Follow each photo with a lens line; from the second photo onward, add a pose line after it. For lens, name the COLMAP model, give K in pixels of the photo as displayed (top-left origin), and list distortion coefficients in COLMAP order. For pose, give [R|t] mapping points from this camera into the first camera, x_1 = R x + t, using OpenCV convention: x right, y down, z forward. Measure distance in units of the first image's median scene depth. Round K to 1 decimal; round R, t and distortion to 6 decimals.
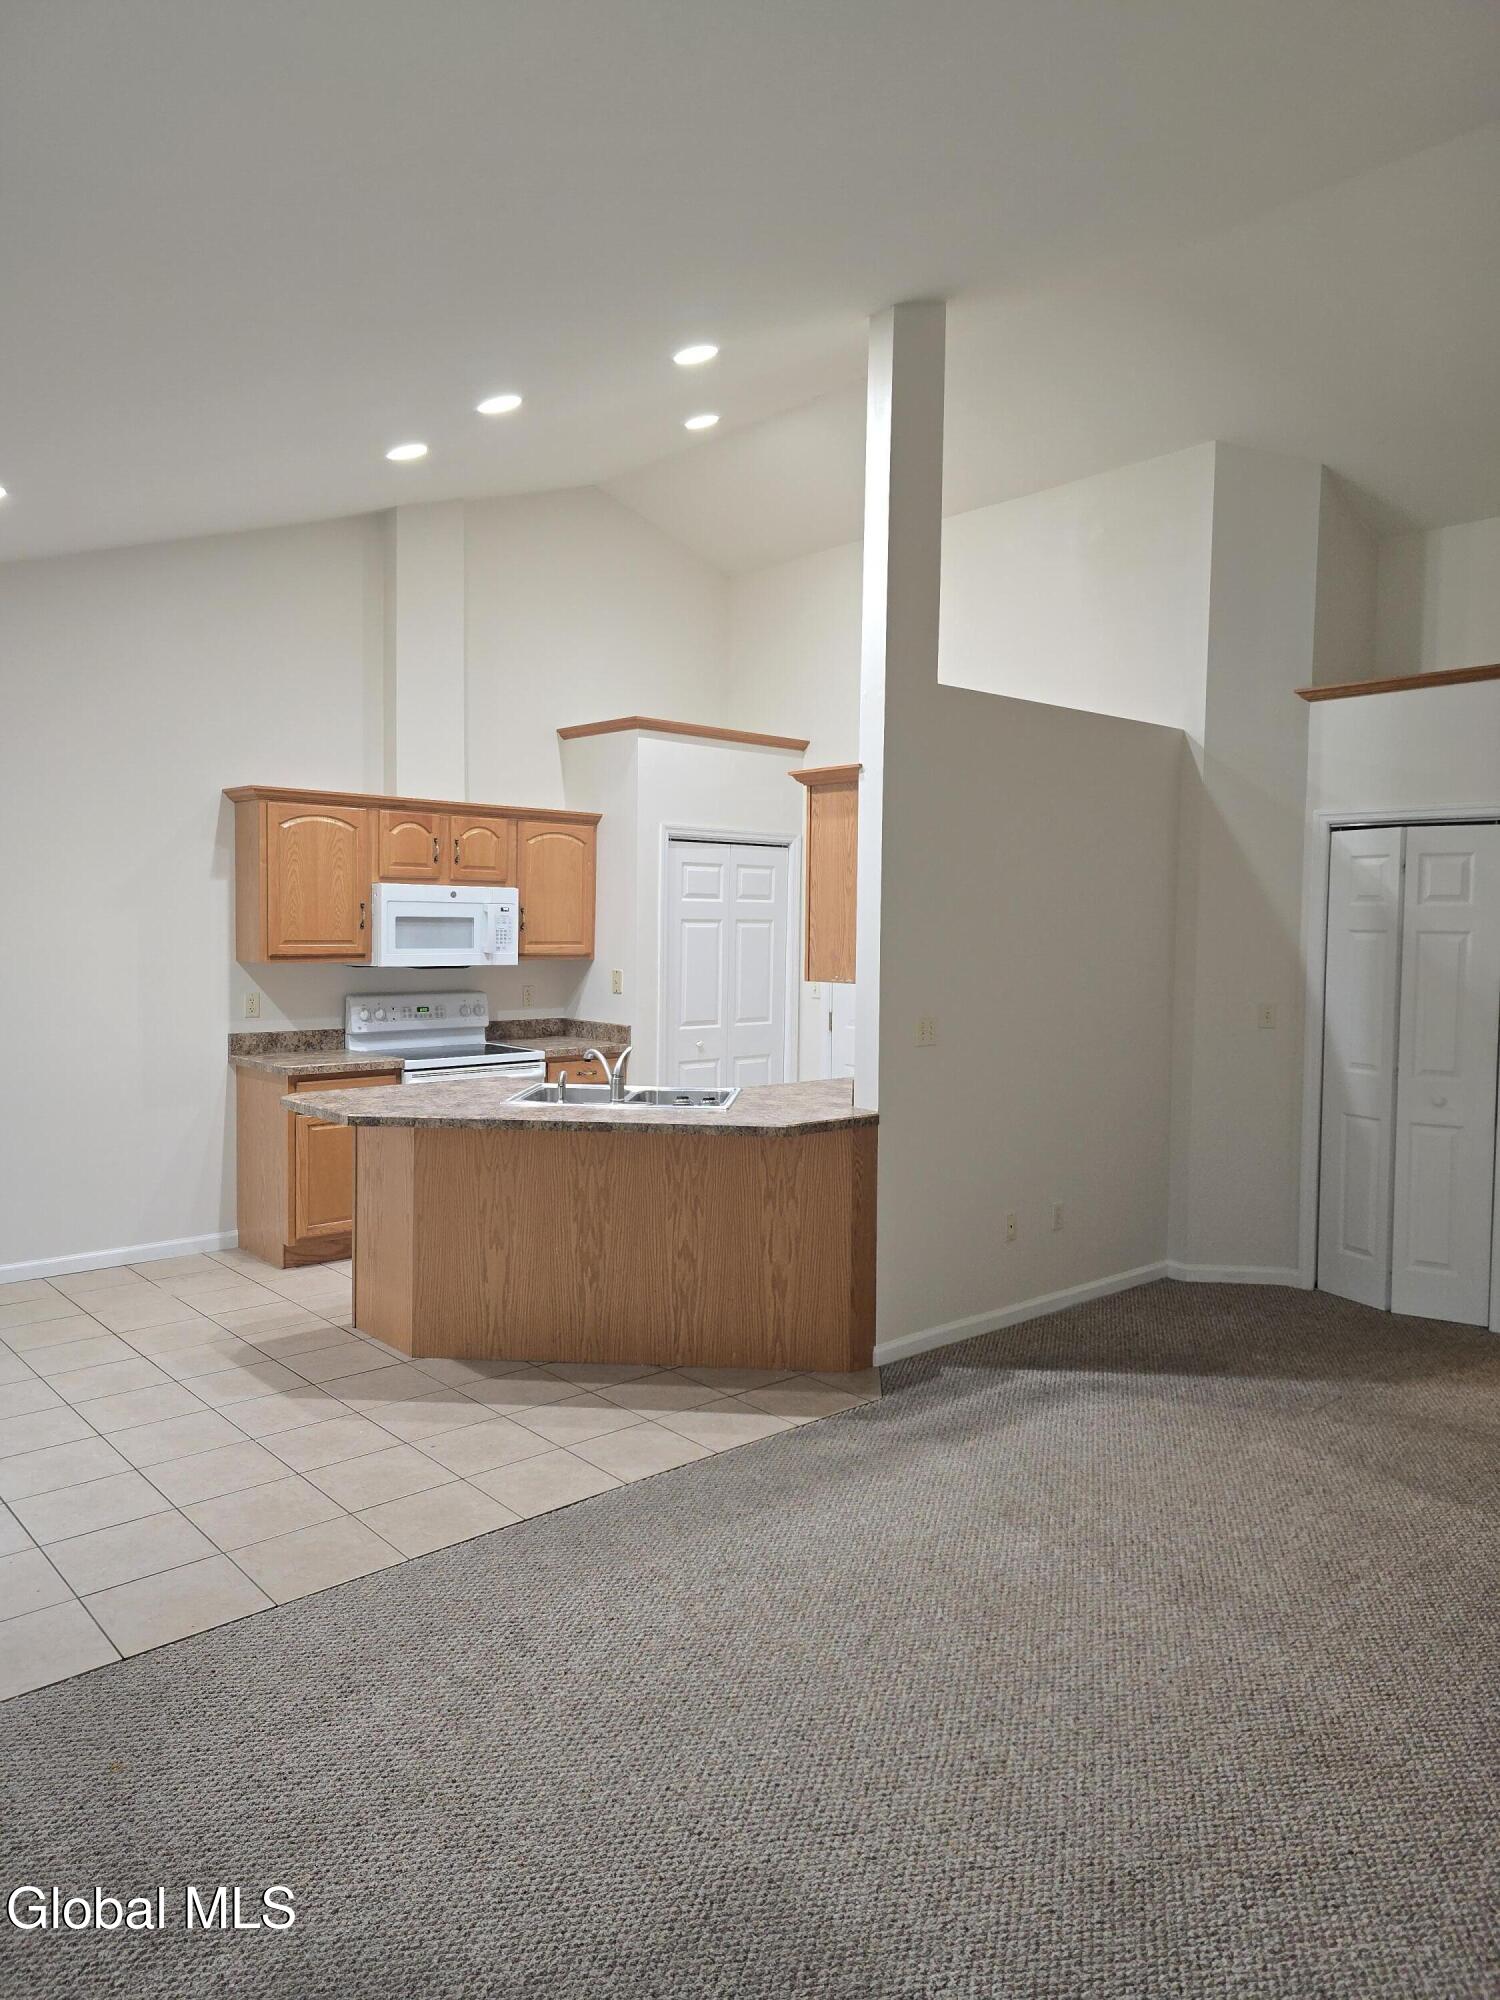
lens RADIAL K [[1328.6, 0, 768.9], [0, 1328.6, 980.0], [0, 0, 1]] dist [0.072834, -0.056250]
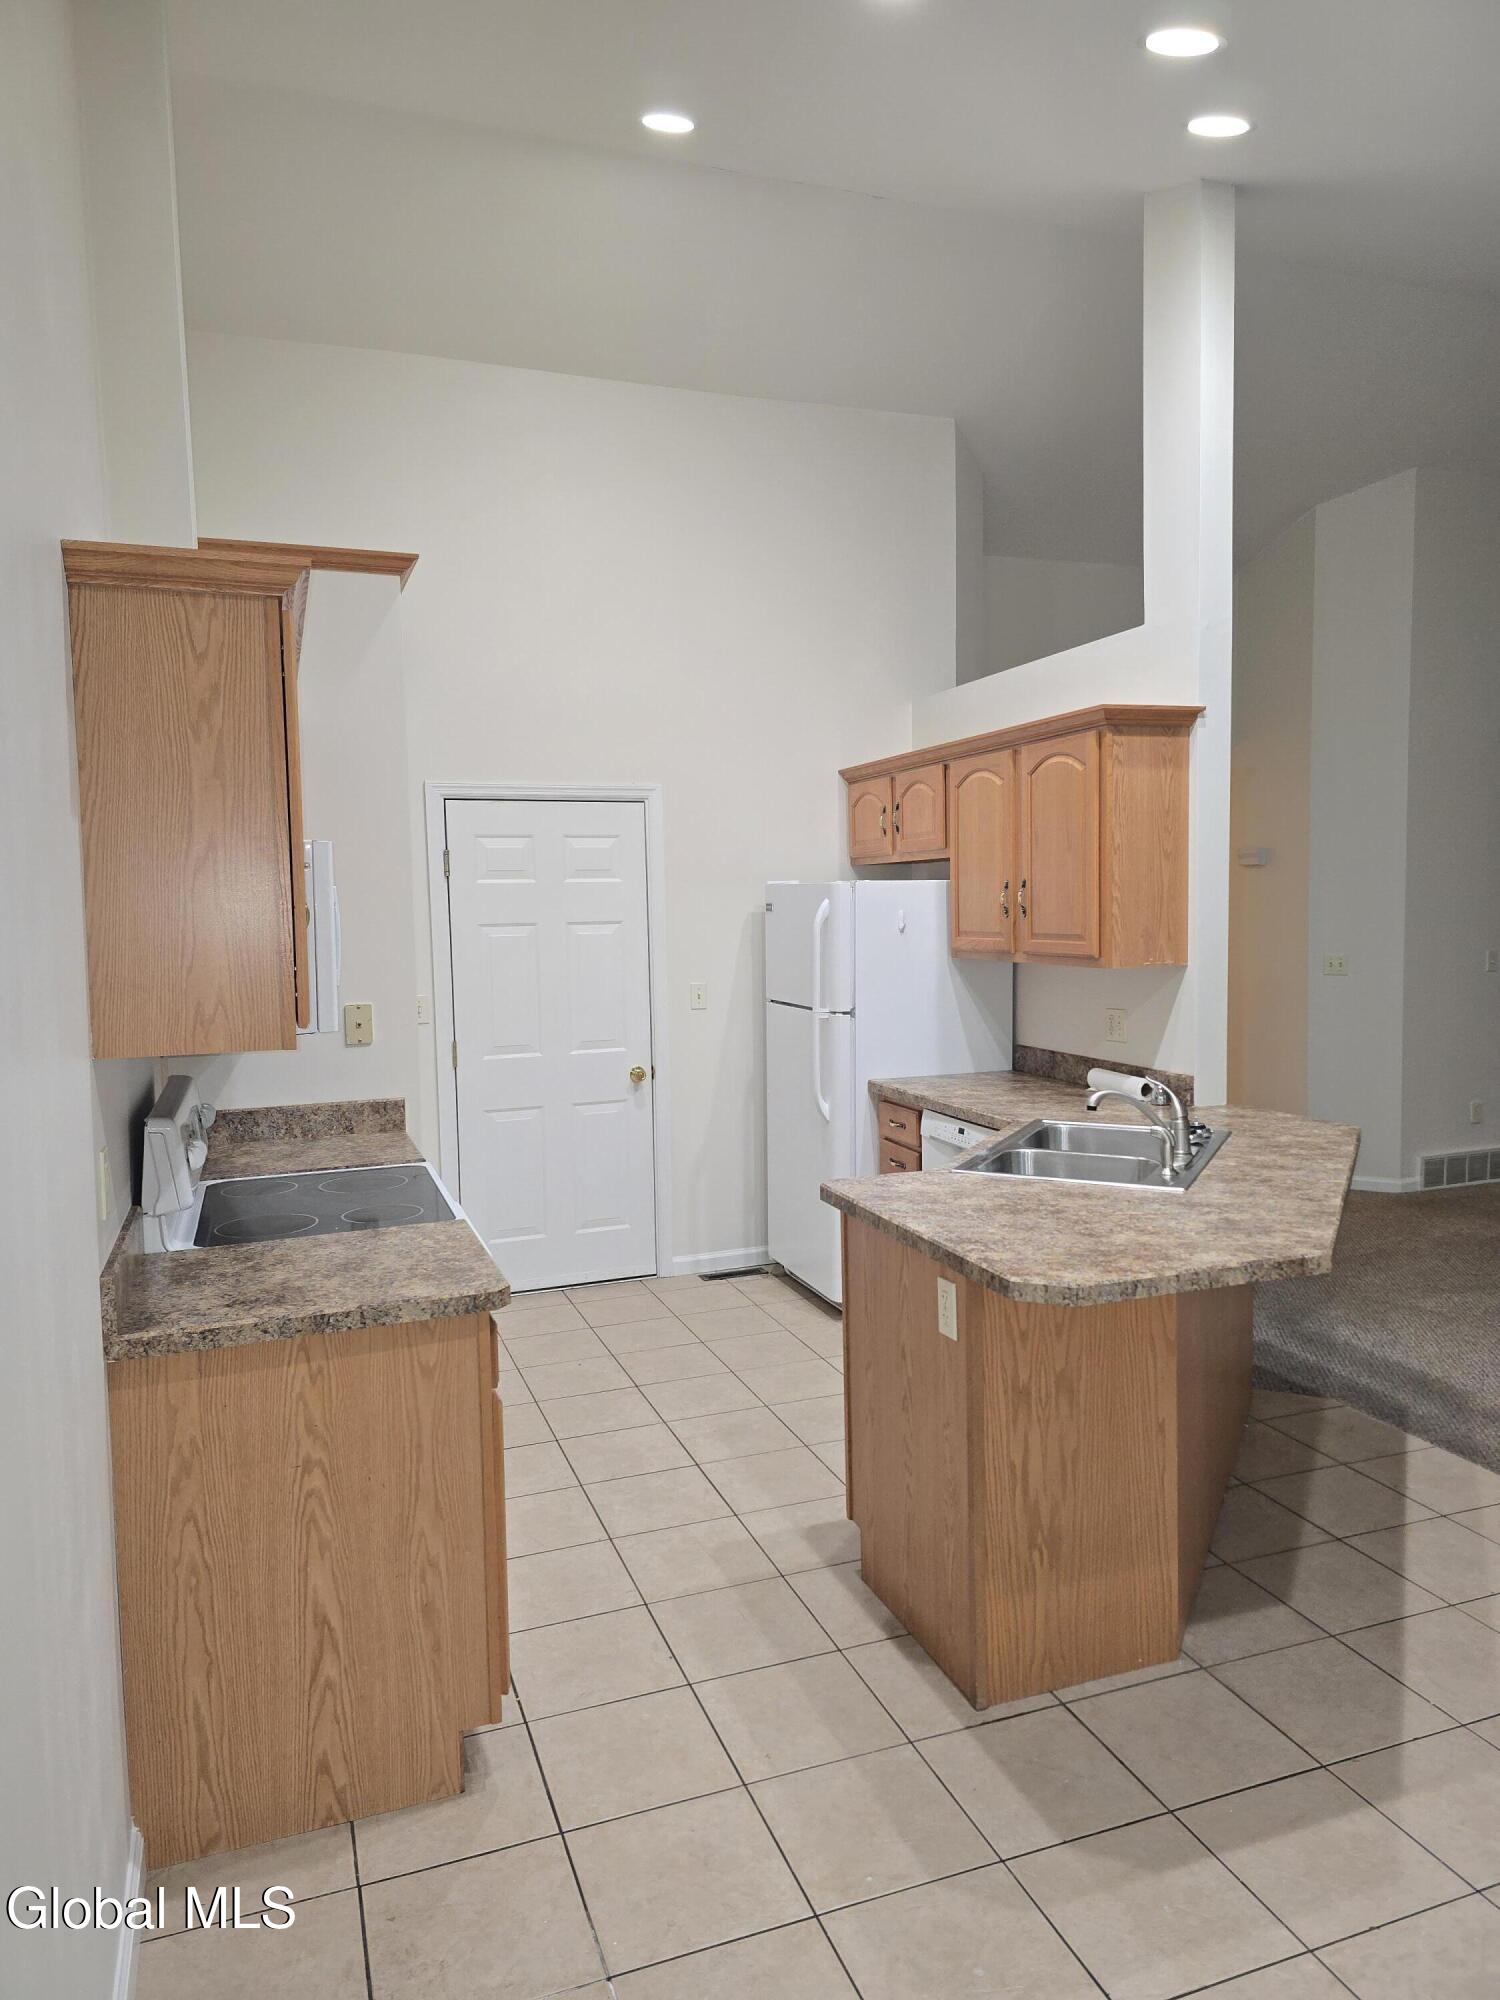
lens RADIAL K [[1328.6, 0, 771.4], [0, 1328.6, 999.9], [0, 0, 1]] dist [0.072834, -0.056250]
pose [[0.362571, -0.091656, 0.927438, -0.932368], [0.059711, 0.995392, 0.075029, -0.062134], [-0.930041, 0.028175, 0.366374, 1.037552]]
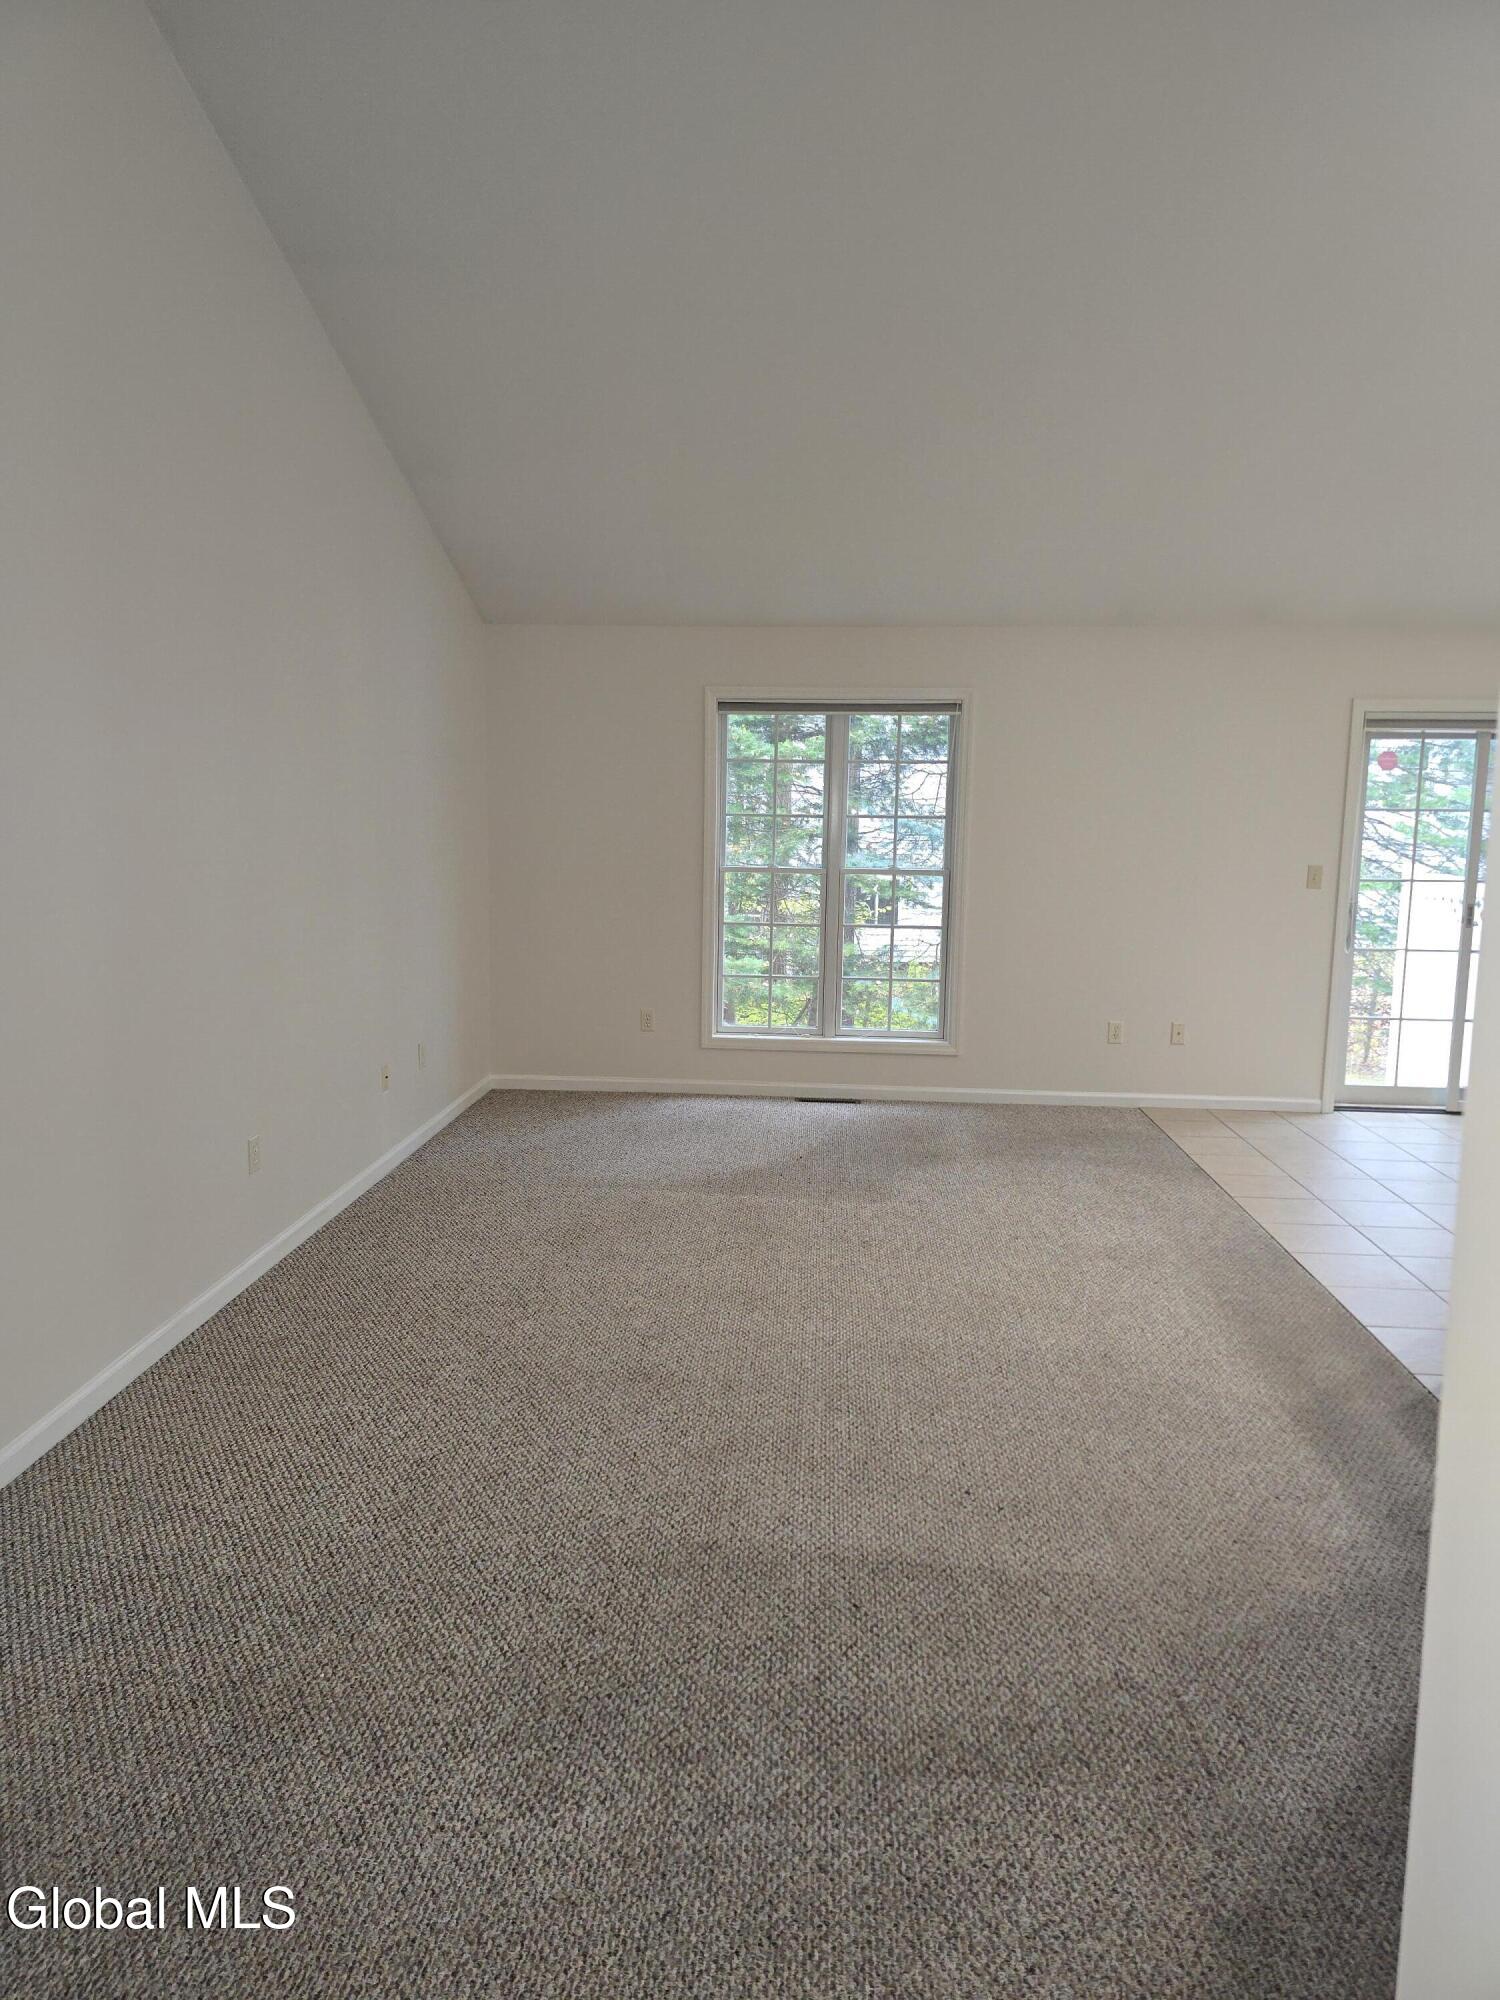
lens RADIAL K [[1328.6, 0, 750.7], [0, 1328.6, 985.7], [0, 0, 1]] dist [0.072834, -0.056250]
pose [[-0.713707, 0.065523, -0.697373, 0.882308], [-0.063198, 0.985531, 0.157275, -0.021089], [0.697588, 0.156321, -0.699239, 1.227905]]
